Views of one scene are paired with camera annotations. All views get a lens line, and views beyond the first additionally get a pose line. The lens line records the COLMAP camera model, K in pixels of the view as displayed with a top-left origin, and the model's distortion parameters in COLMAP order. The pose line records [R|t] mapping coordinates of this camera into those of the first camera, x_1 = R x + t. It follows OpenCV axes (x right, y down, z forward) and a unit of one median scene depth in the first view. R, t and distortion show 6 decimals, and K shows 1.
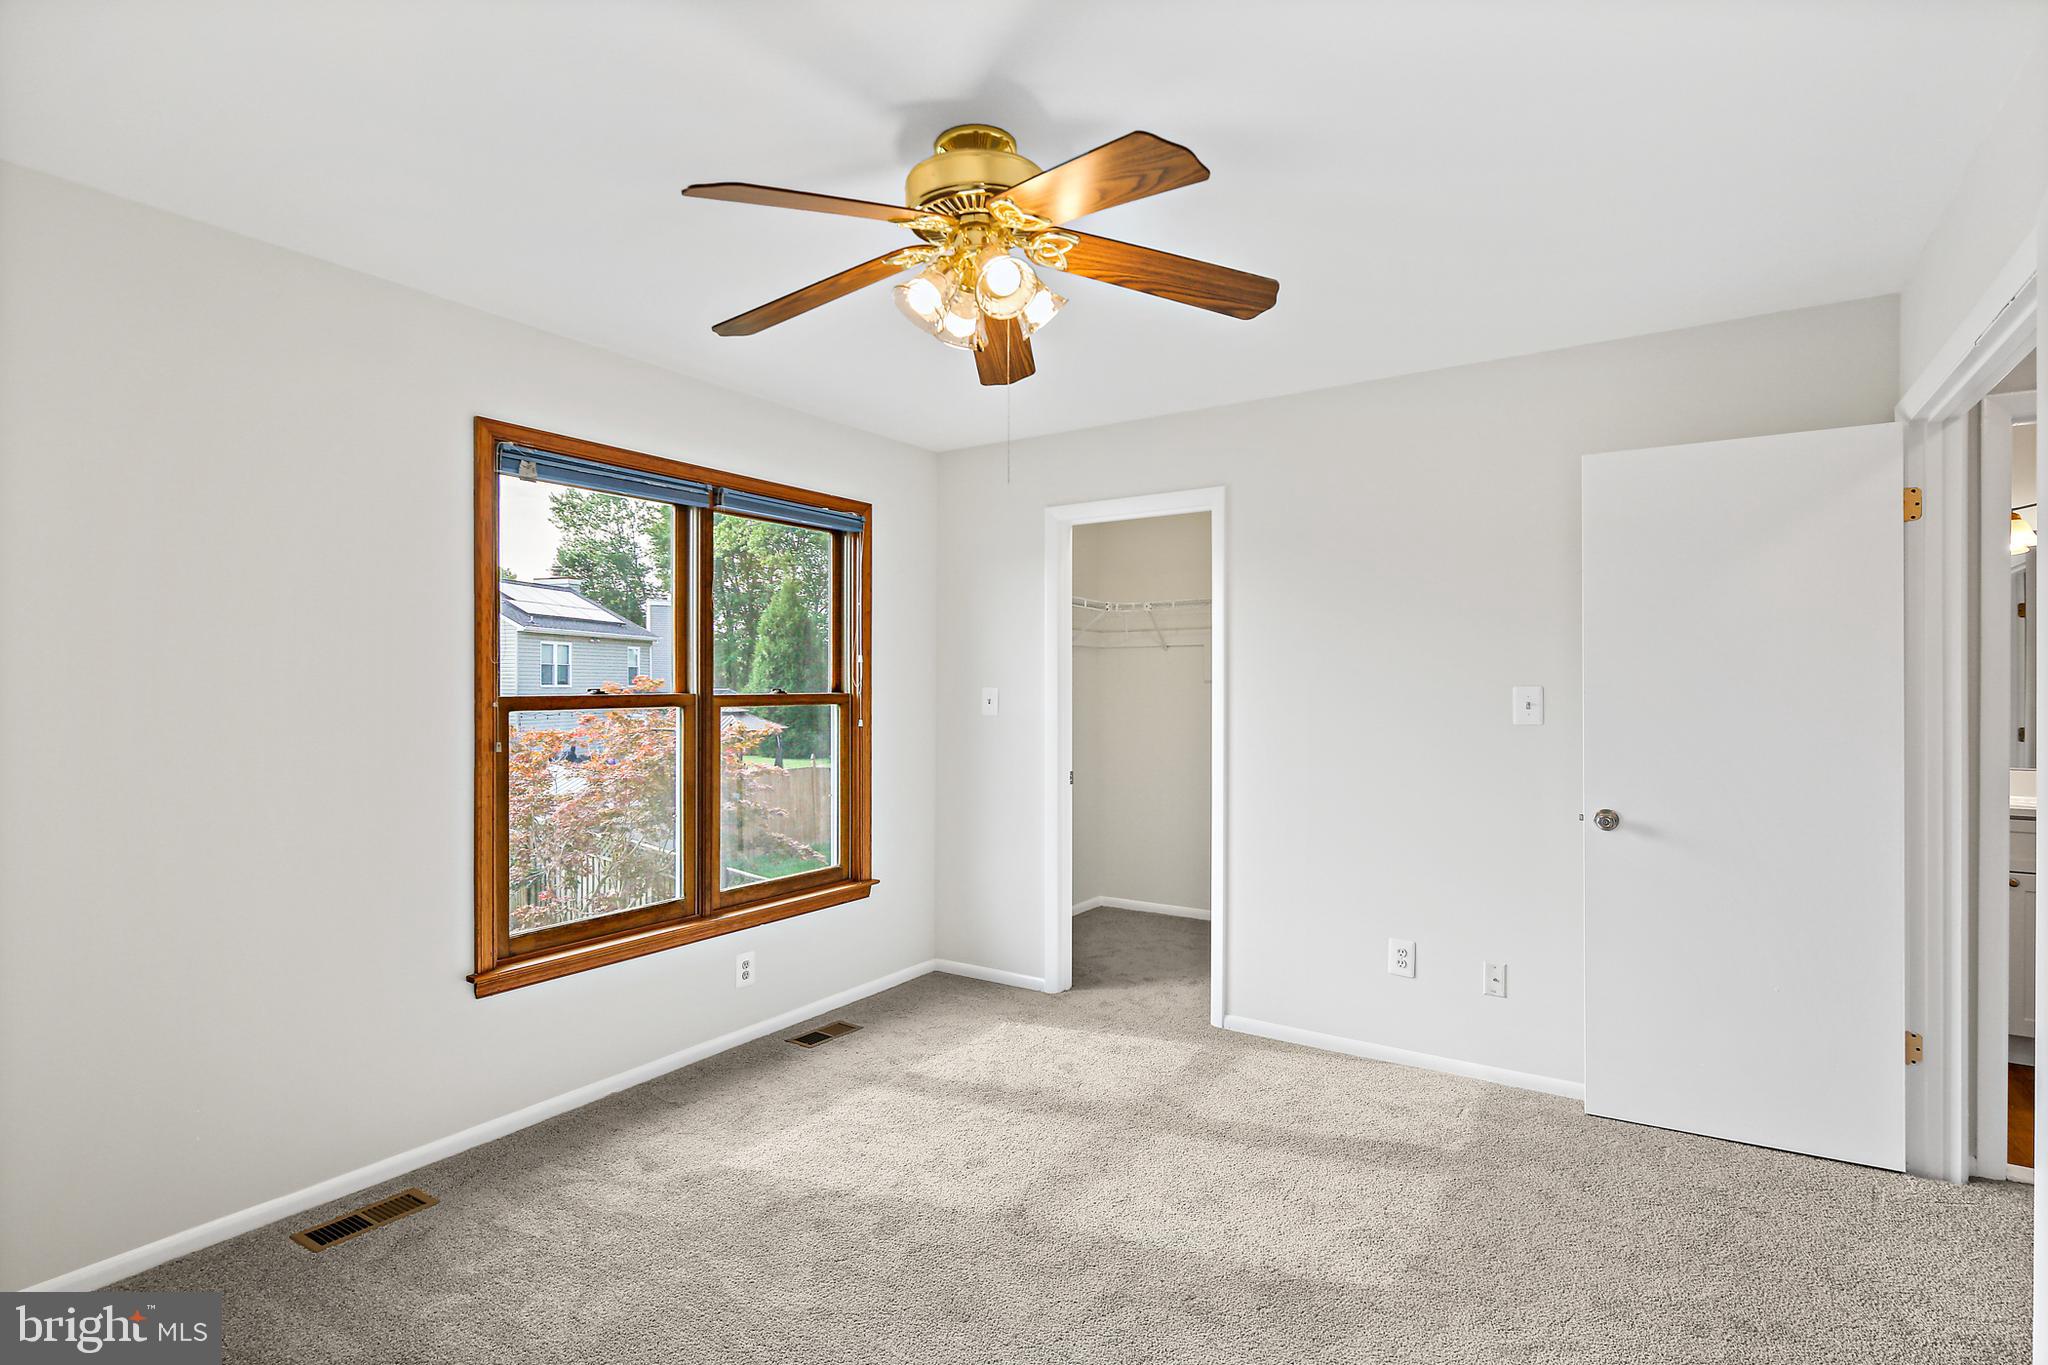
lens RADIAL K [[991.6, 0, 1024.0], [0, 991.6, 682.5], [0, 0, 1]] dist [0.000038, 0.000069]
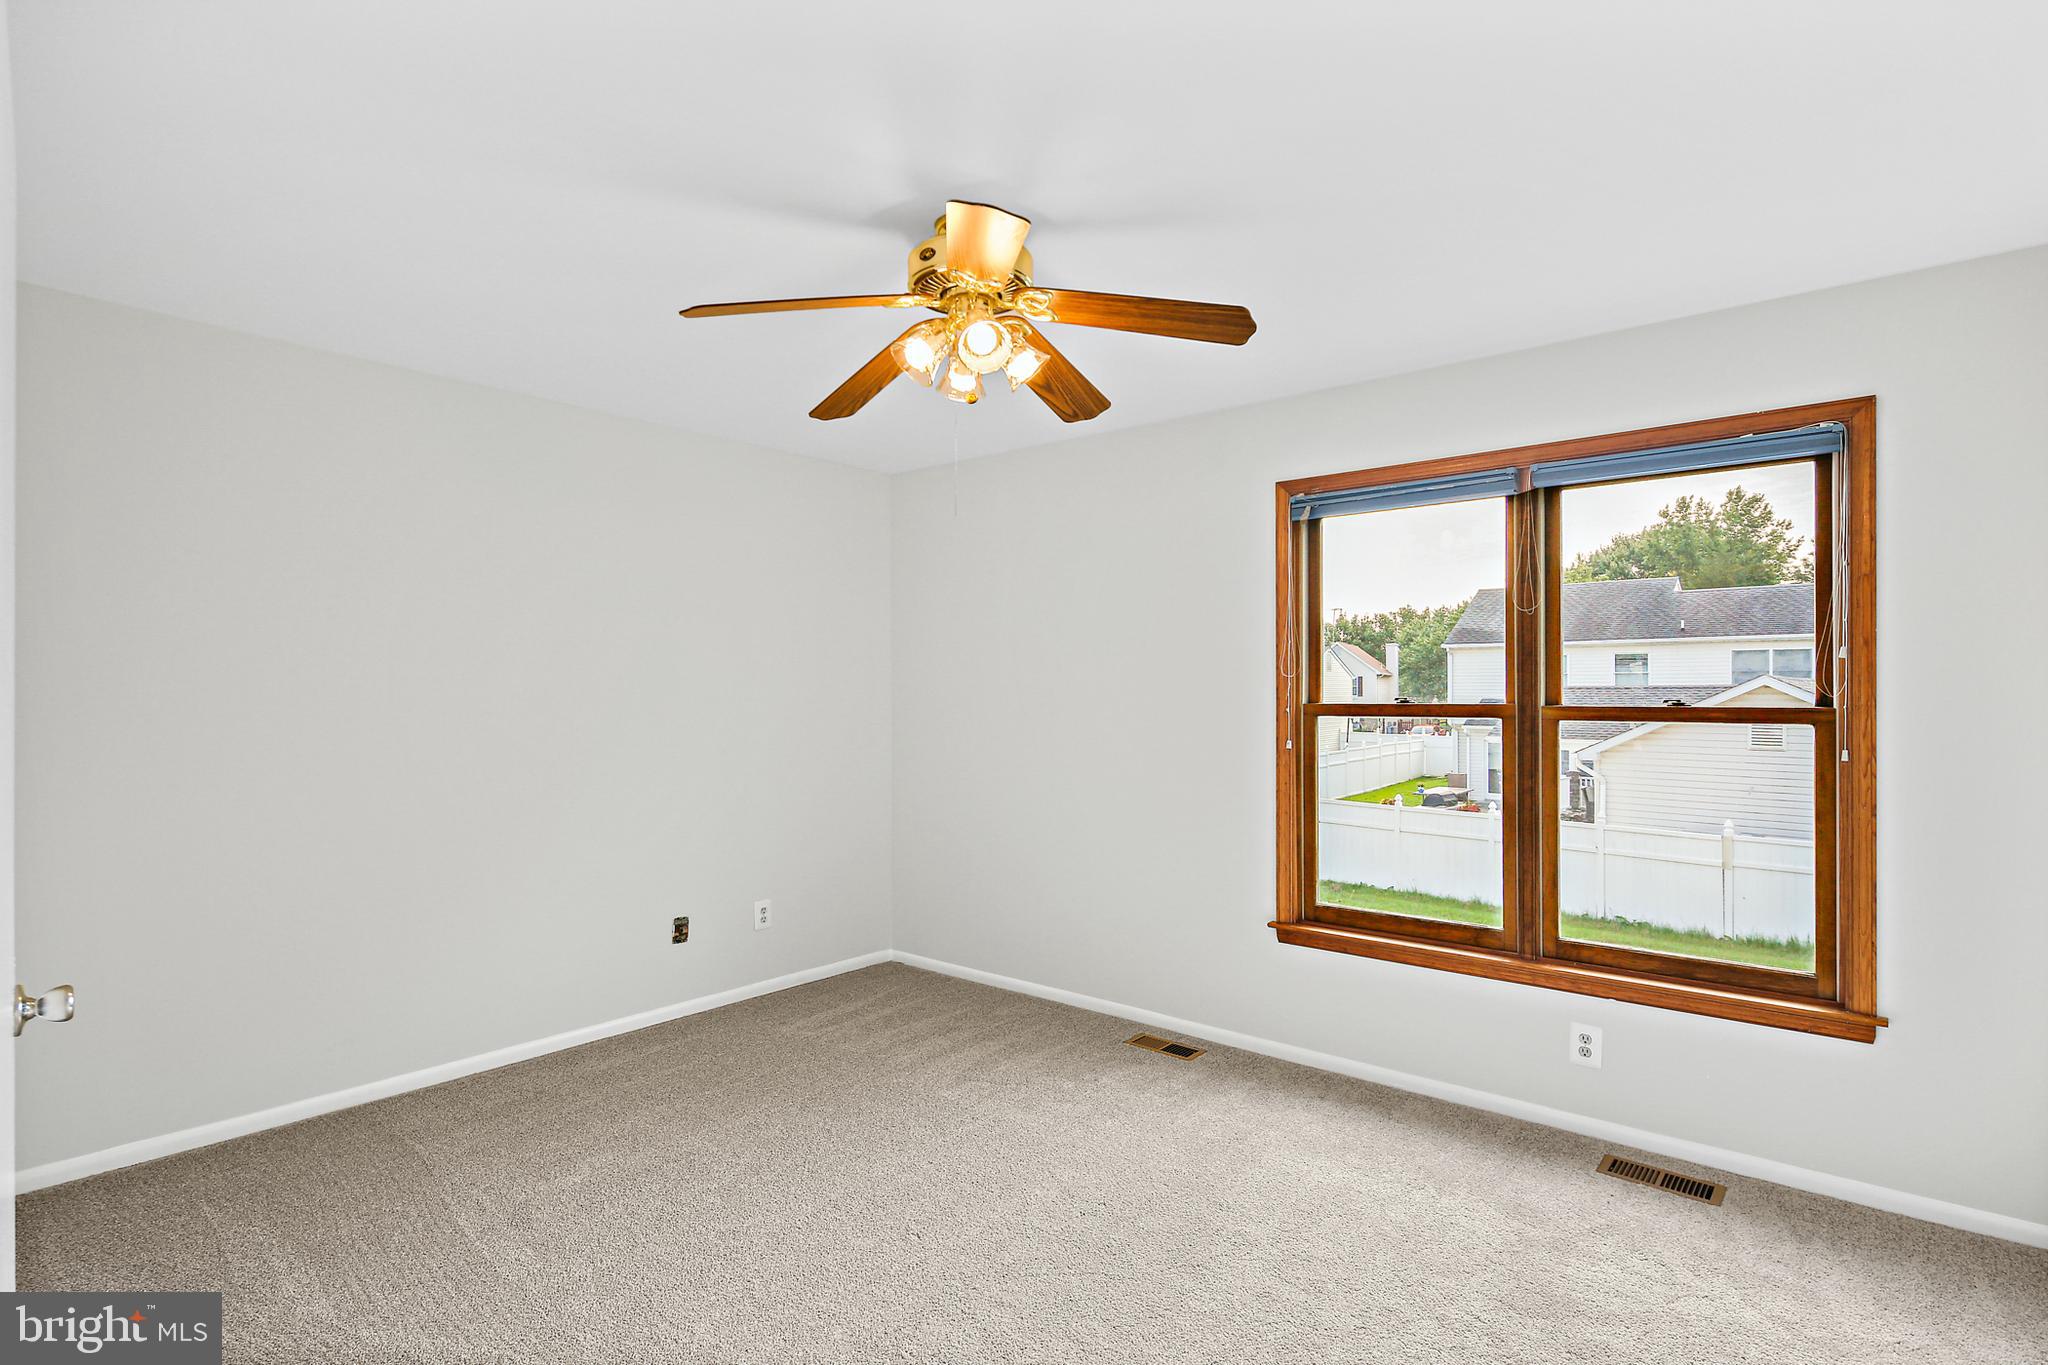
lens RADIAL K [[1012.8, 0, 1028.3], [0, 1012.8, 688.0], [0, 0, 1]] dist [0.001696, -0.000320]
pose [[-0.108576, -0.007818, -0.994057, 0.608666], [0.000244, 0.999969, -0.007891, 0.004148], [0.994088, -0.001099, -0.108571, 0.652122]]
